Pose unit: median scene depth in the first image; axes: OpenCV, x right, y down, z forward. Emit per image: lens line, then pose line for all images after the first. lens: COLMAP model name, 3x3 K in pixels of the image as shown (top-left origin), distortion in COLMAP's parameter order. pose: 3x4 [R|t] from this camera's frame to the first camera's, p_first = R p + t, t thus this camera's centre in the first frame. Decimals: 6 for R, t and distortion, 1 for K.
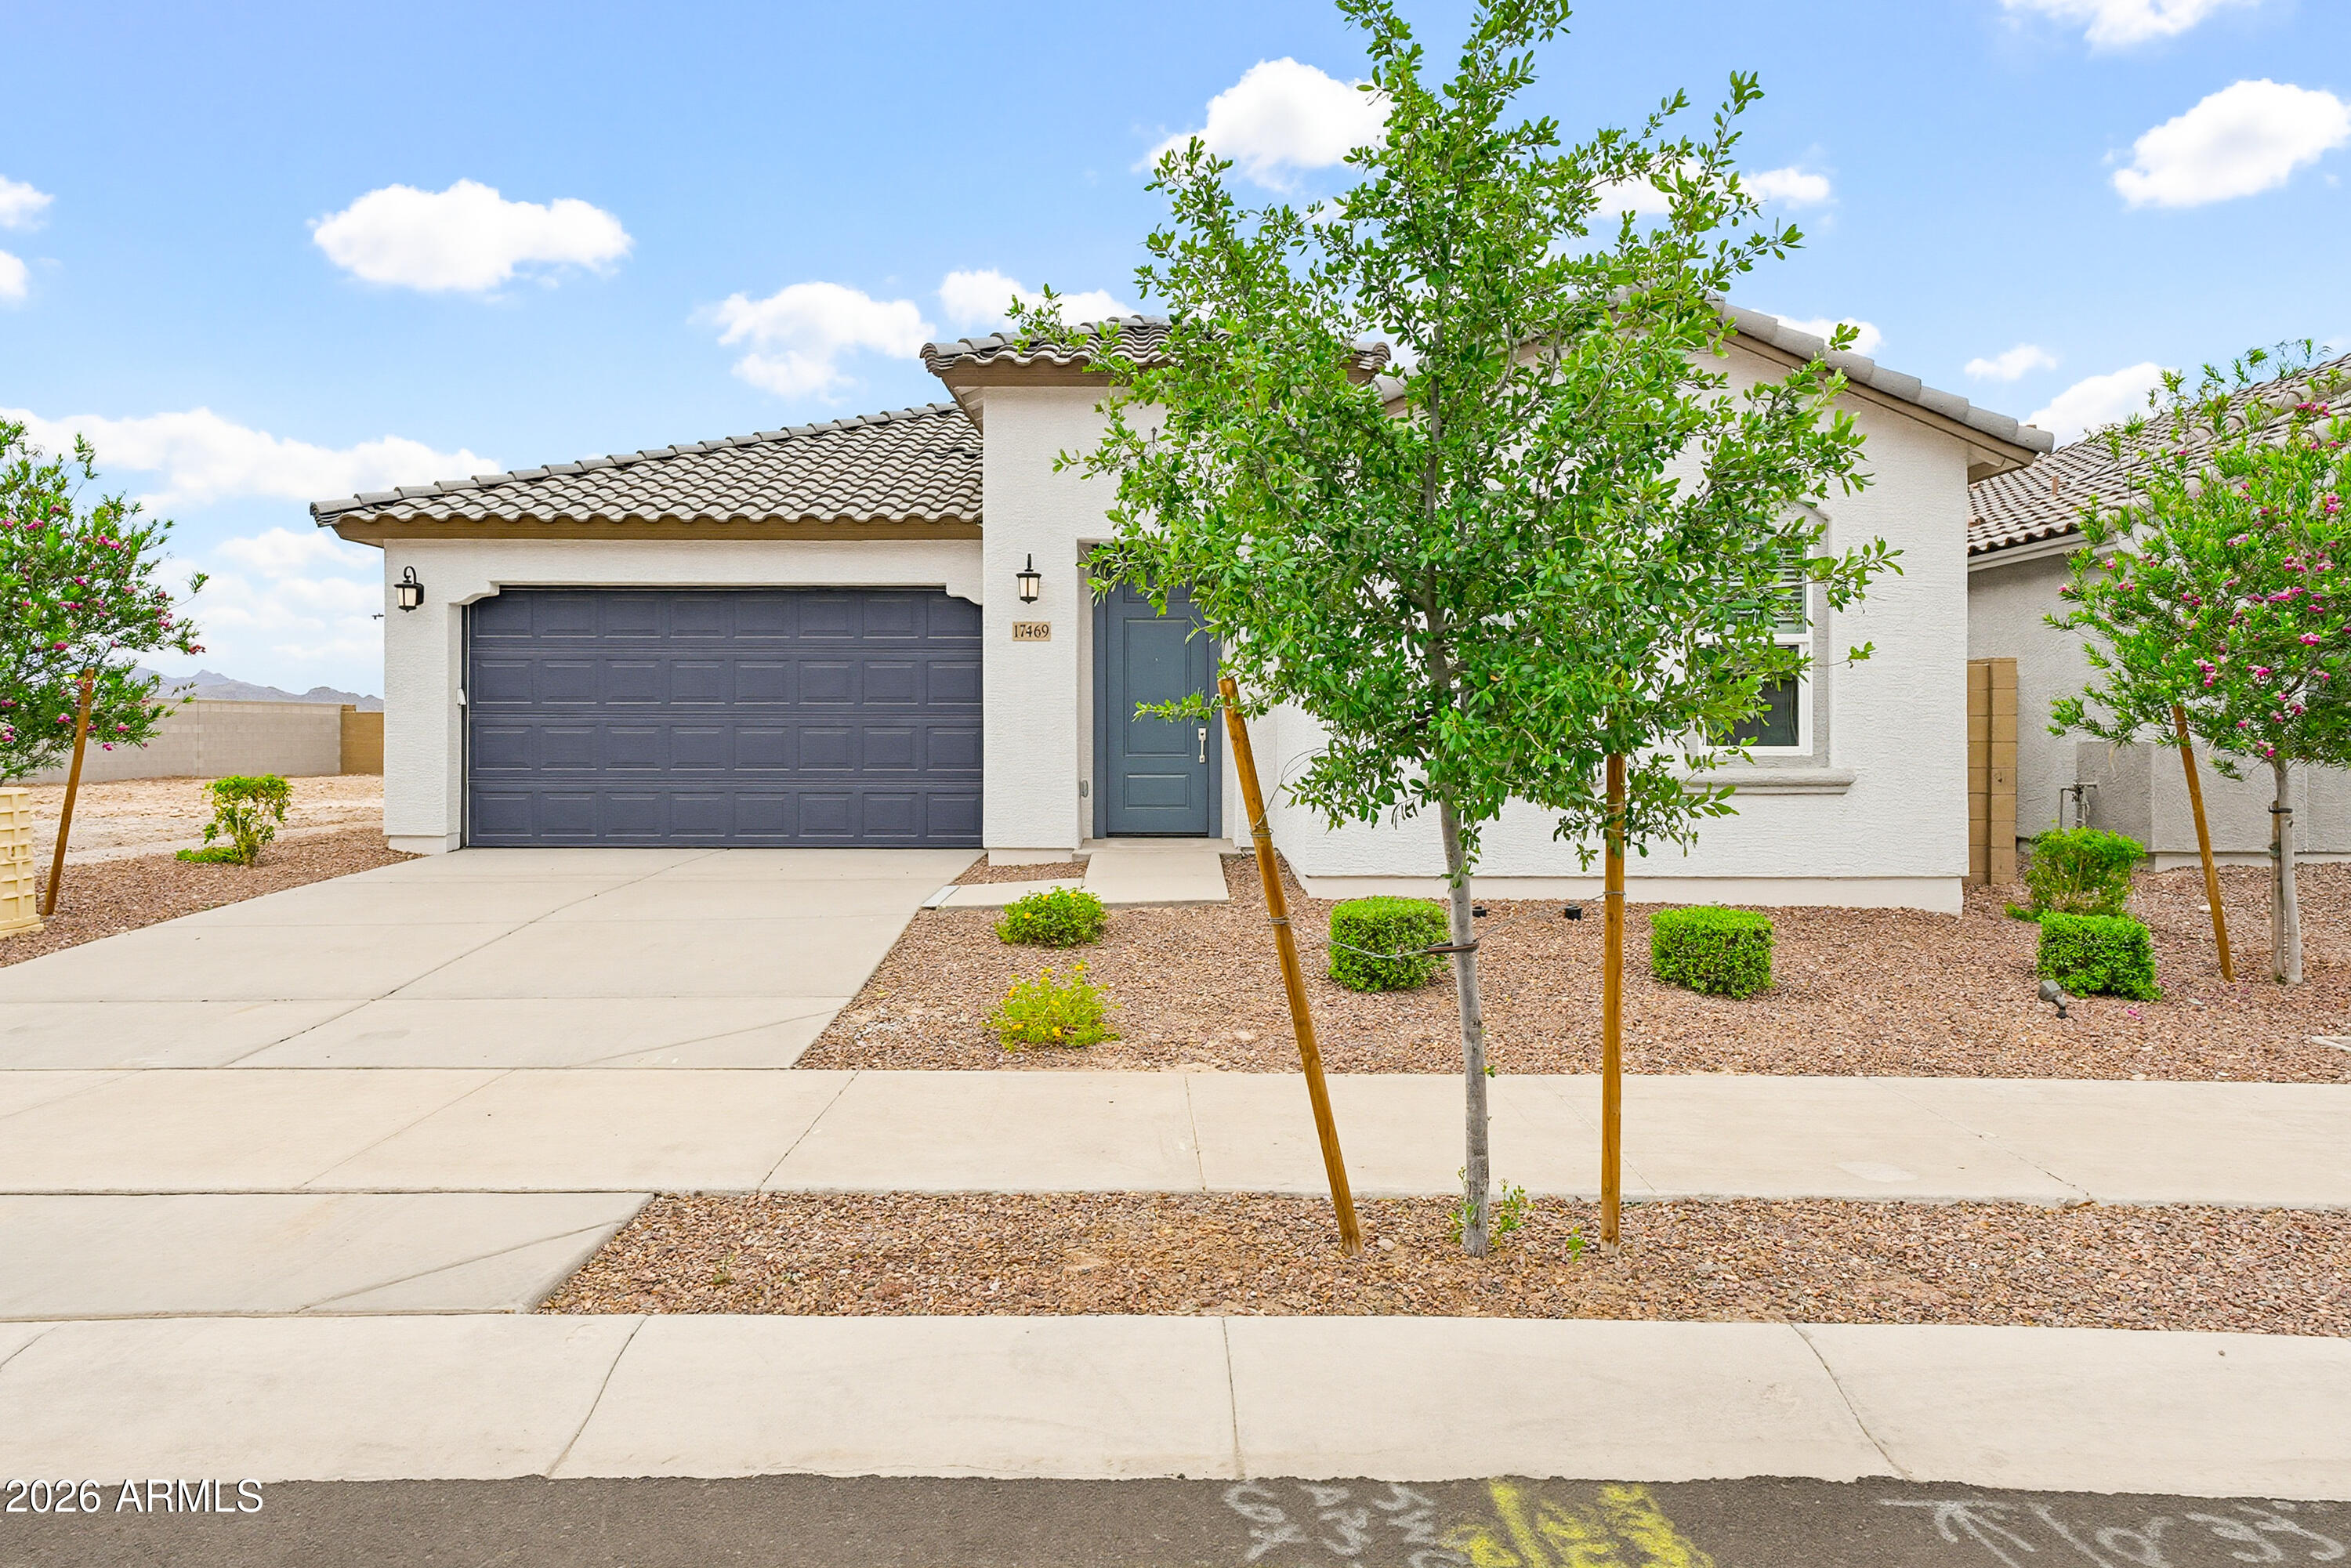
lens RADIAL K [[1455.7, 0, 1175.5], [0, 1455.7, 784.0], [0, 0, 1]] dist [0.037843, 0.001142]
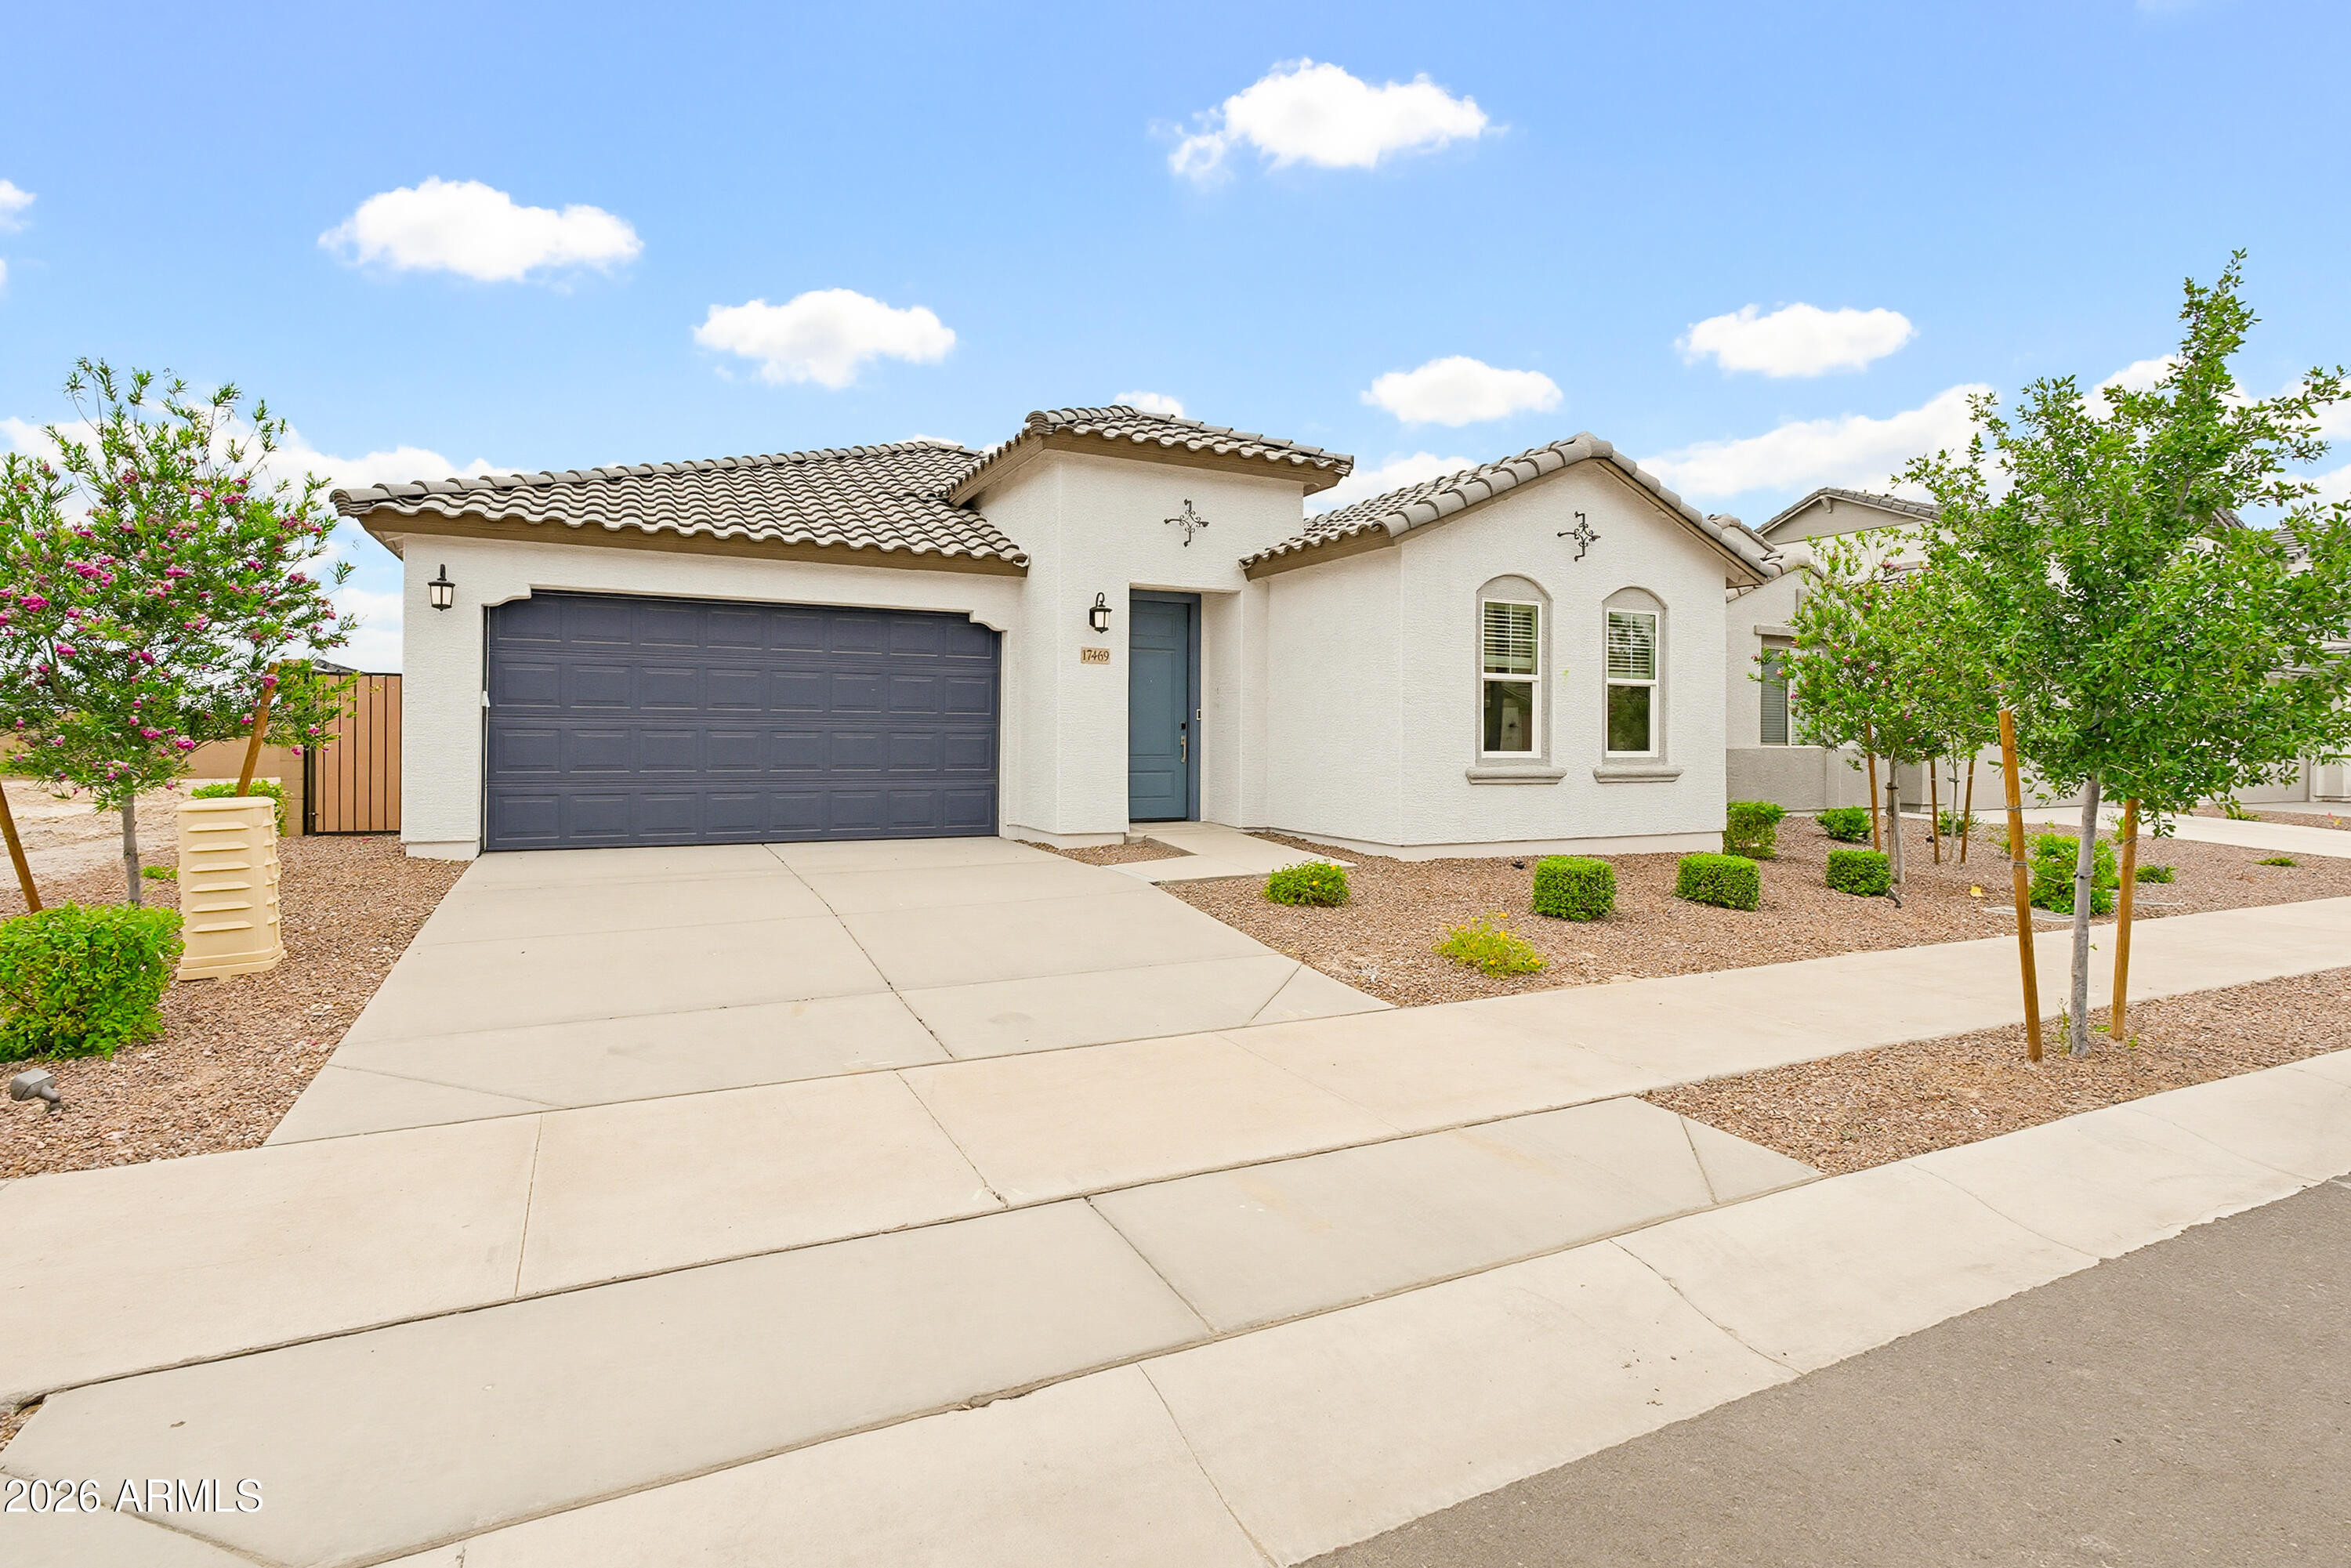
lens RADIAL K [[1153.5, 0, 1175.5], [0, 1153.5, 784.0], [0, 0, 1]] dist [0.004342, 0.000443]
pose [[0.887158, -0.013068, 0.461280, -0.434801], [0.009872, 0.999908, 0.009340, -0.005308], [-0.461360, -0.003732, 0.887205, 0.100302]]
